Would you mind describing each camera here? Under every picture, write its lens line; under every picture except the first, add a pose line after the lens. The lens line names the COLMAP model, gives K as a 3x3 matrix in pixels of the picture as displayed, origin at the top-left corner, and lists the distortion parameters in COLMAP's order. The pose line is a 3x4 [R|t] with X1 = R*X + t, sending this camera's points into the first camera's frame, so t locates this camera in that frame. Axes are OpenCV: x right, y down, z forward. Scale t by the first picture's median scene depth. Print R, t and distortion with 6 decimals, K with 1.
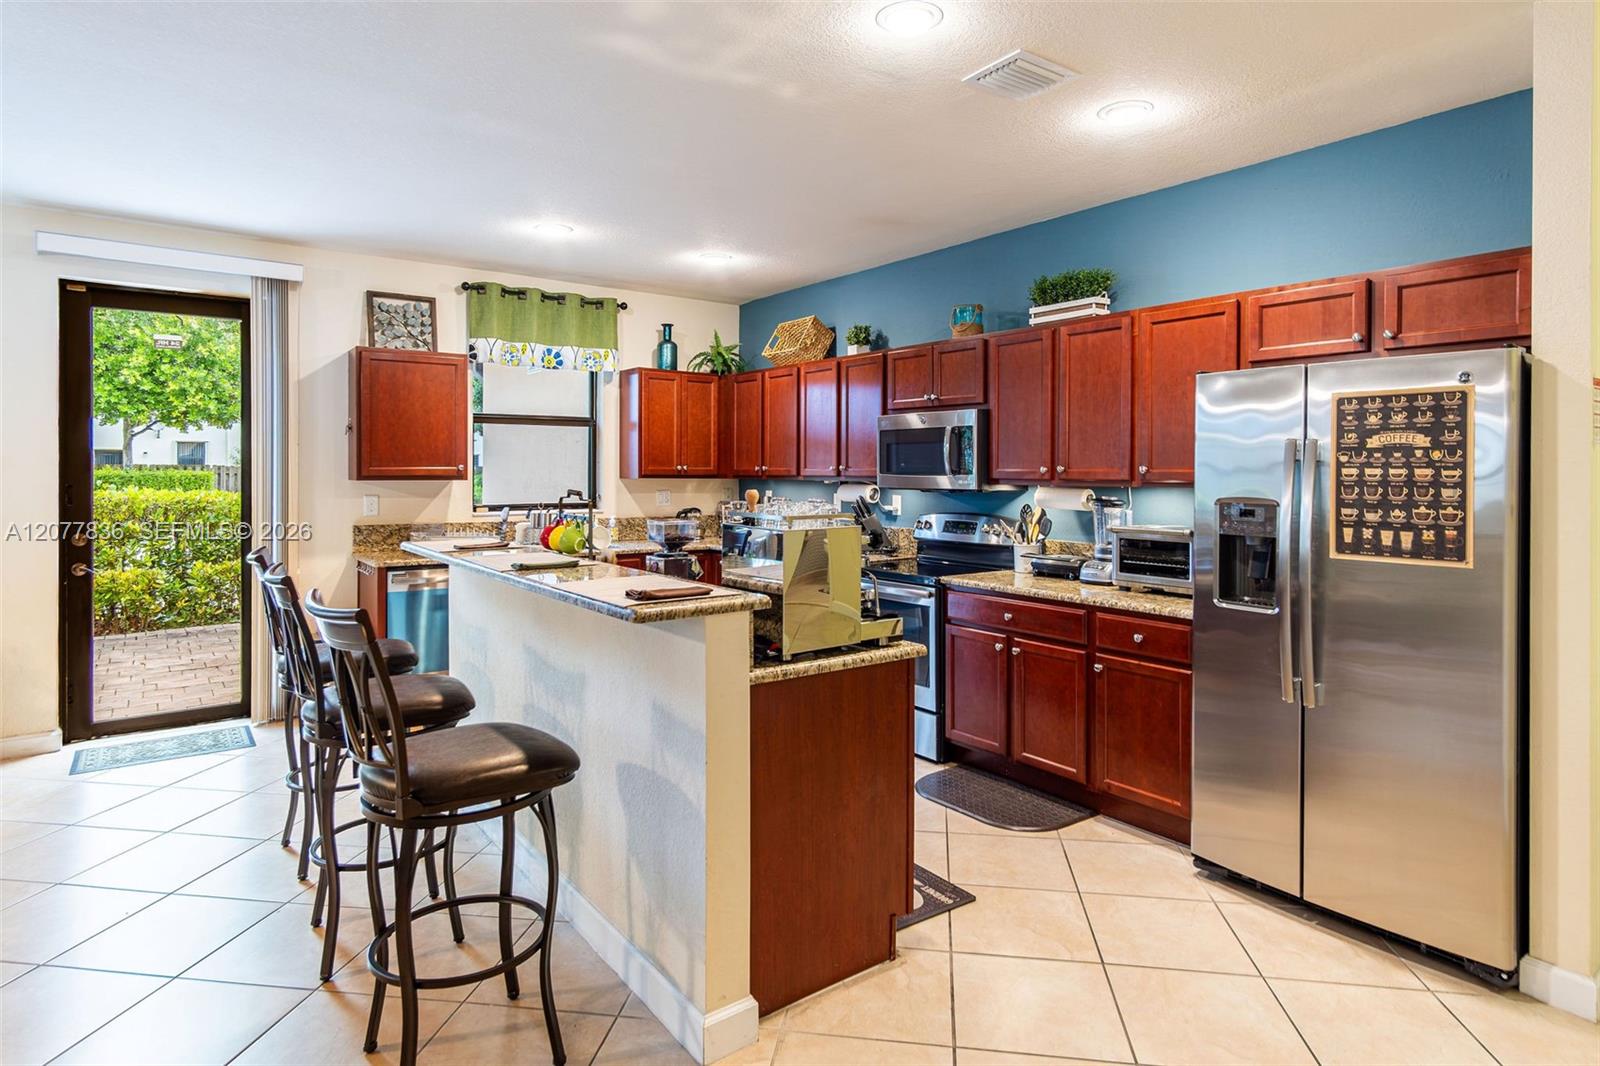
lens RADIAL K [[876.5, 0, 820.4], [0, 876.5, 480.3], [0, 0, 1]] dist [0.001461, 0.000477]
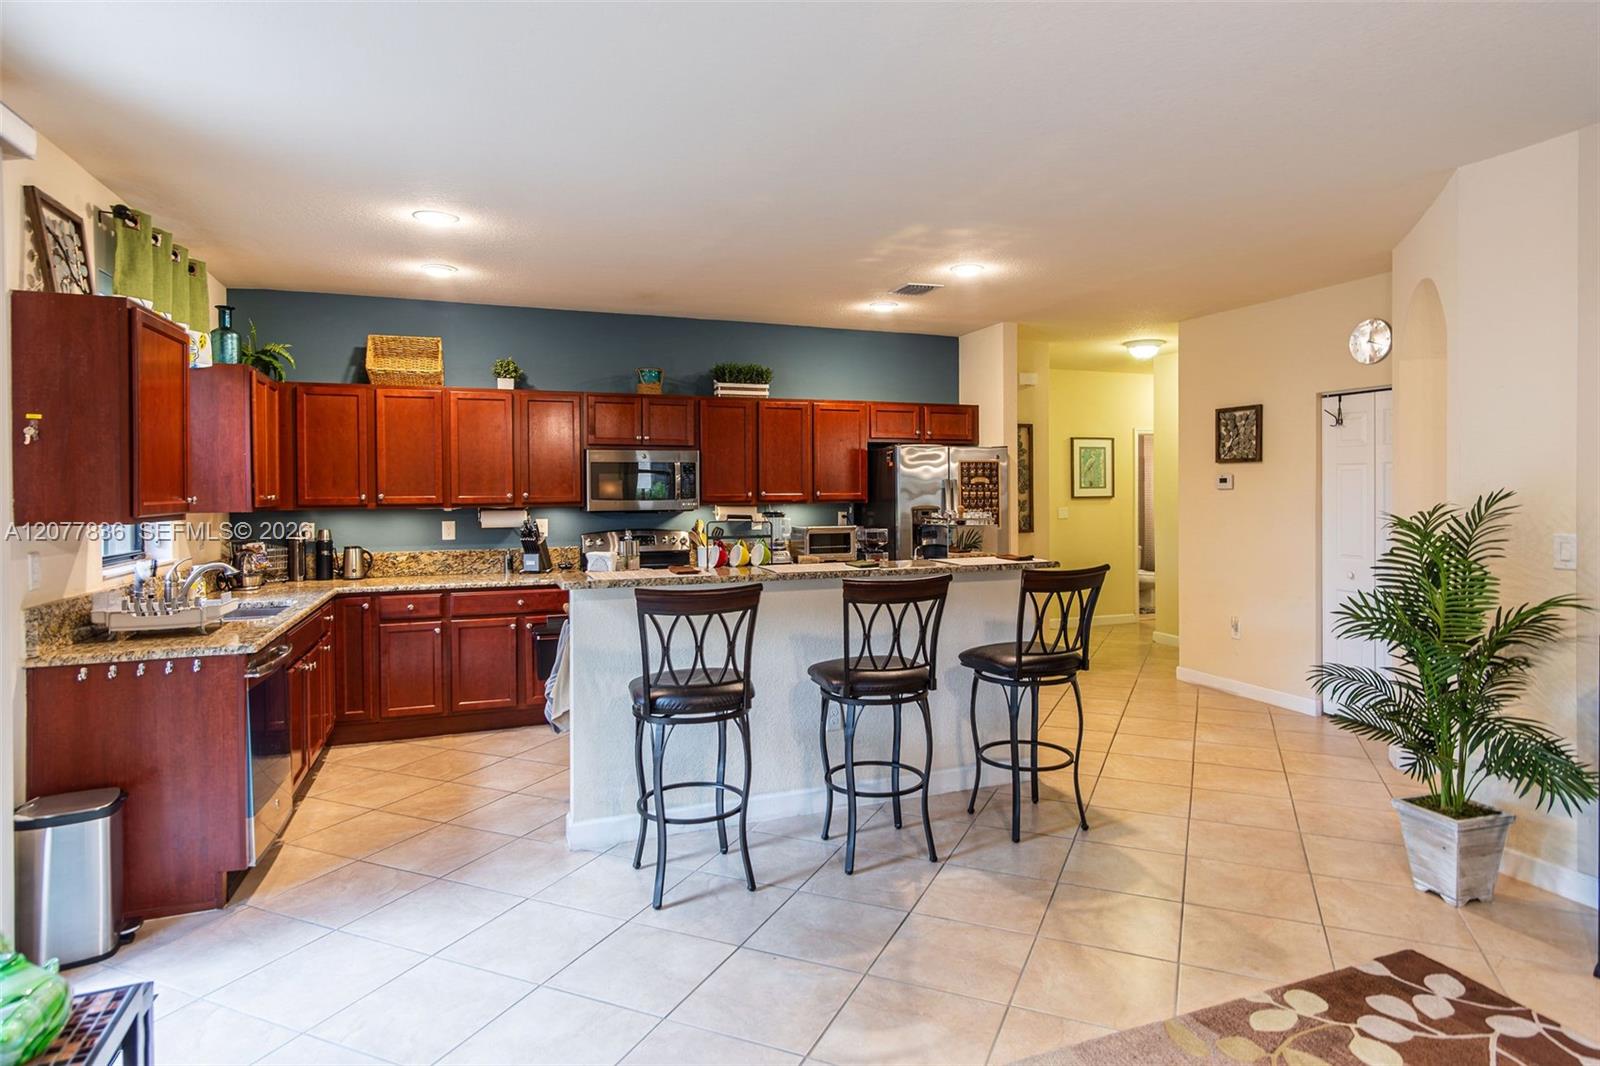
lens RADIAL K [[861.1, 0, 807.3], [0, 861.1, 491.9], [0, 0, 1]] dist [0.003629, 0.000264]
pose [[0.289391, -0.007192, 0.957184, -0.926209], [0.019499, 0.999809, 0.001617, -0.013370], [-0.957012, 0.018196, 0.289475, 0.384825]]
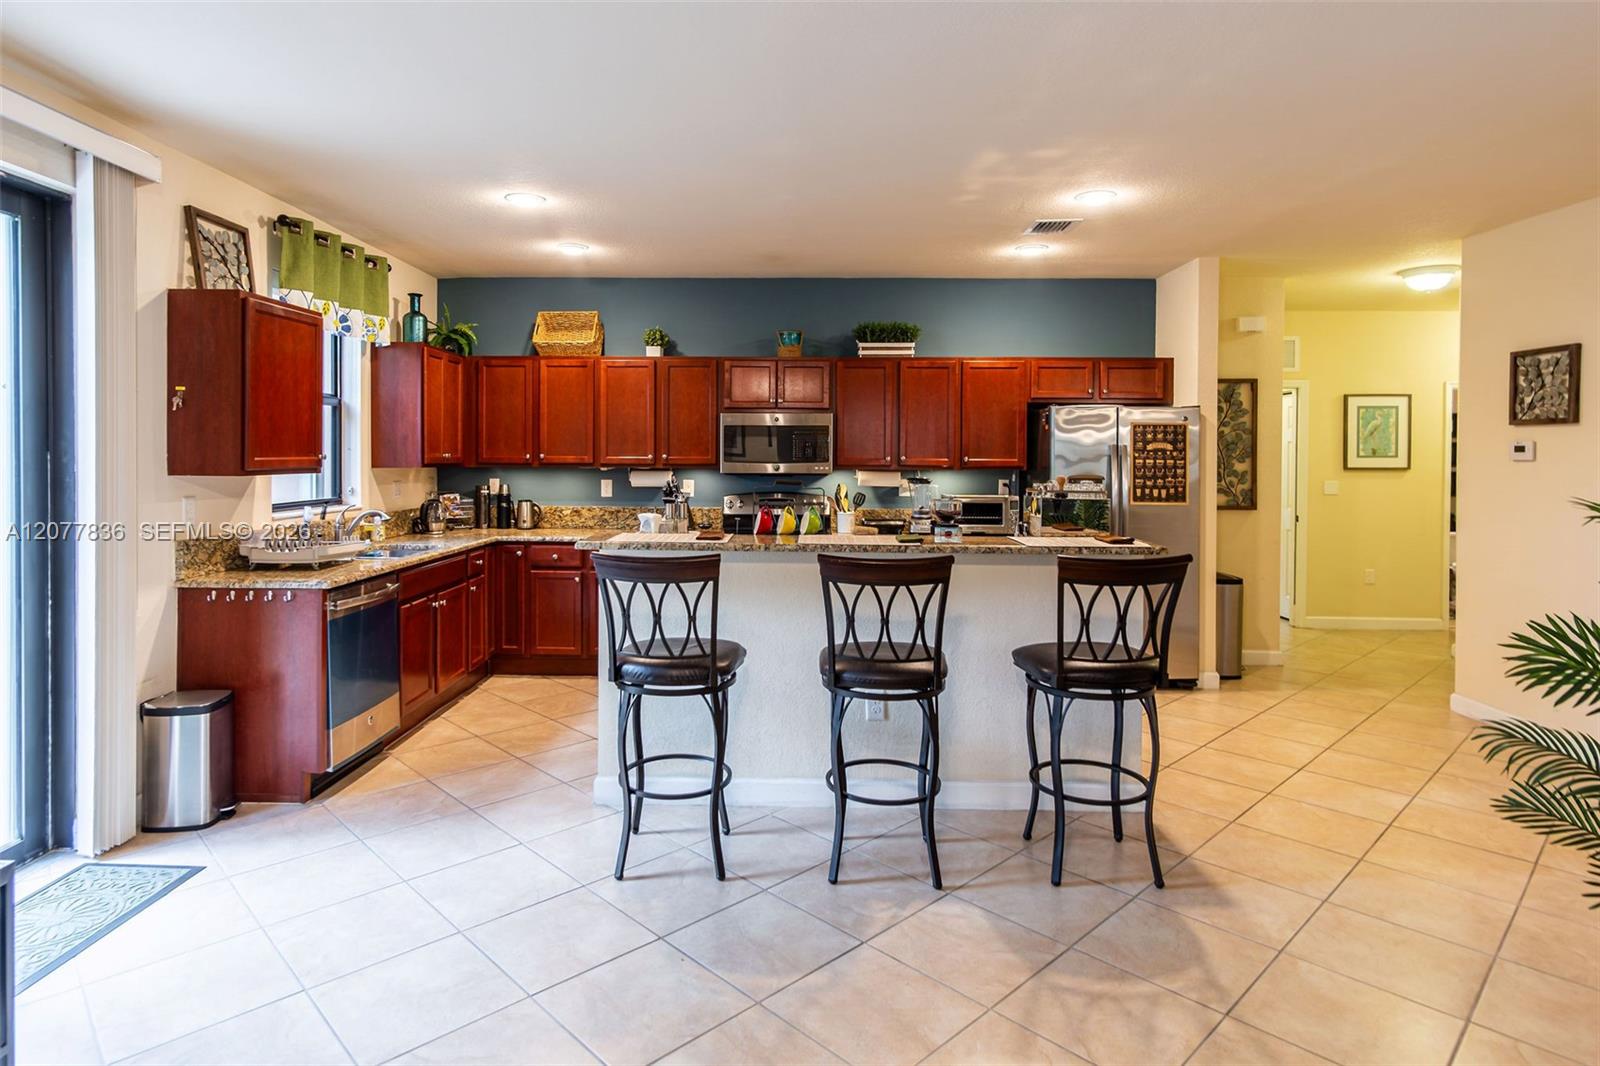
lens RADIAL K [[849.6, 0, 765.8], [0, 849.6, 457.5], [0, 0, 1]] dist [0.002591, 0.000453]
pose [[0.634386, -0.002616, 0.773012, -0.772203], [0.005974, 0.999981, -0.001518, -0.010816], [-0.772993, 0.005581, 0.634390, 0.219558]]
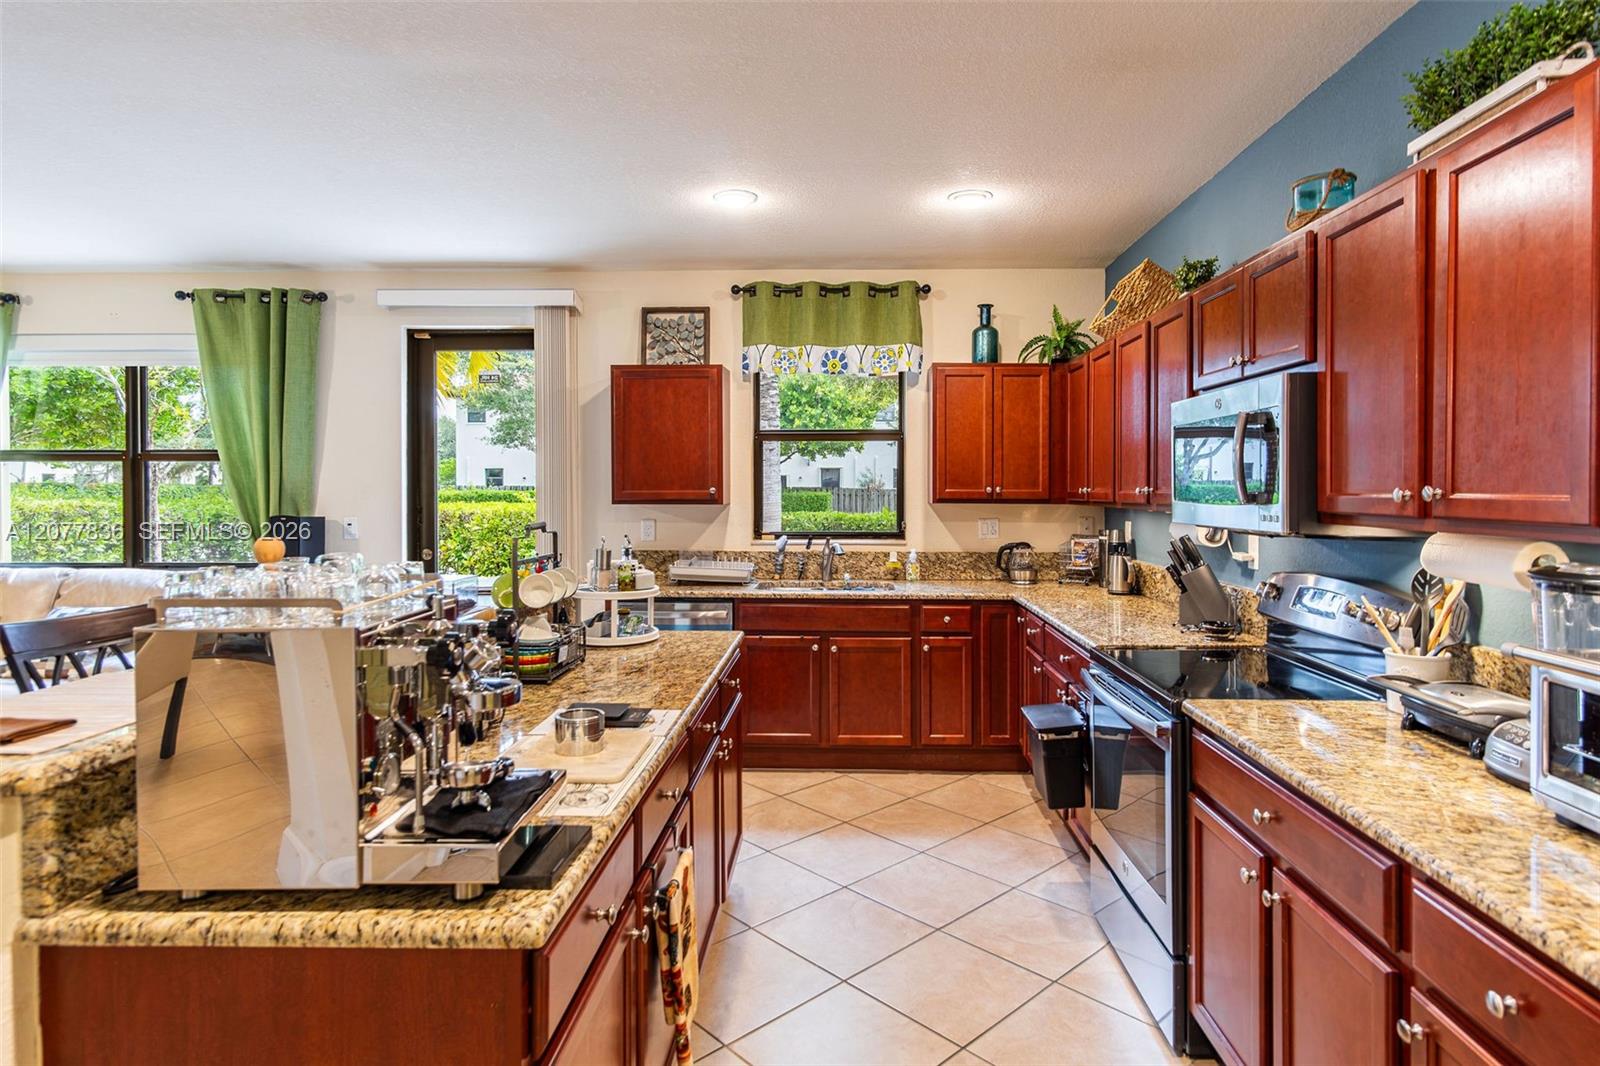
lens RADIAL K [[876.5, 0, 820.4], [0, 876.5, 480.3], [0, 0, 1]] dist [0.001461, 0.000477]
pose [[0.780700, -0.009405, -0.624835, 0.244227], [-0.005043, 0.999759, -0.021349, -0.006520], [0.624885, 0.019819, 0.780465, 0.379907]]
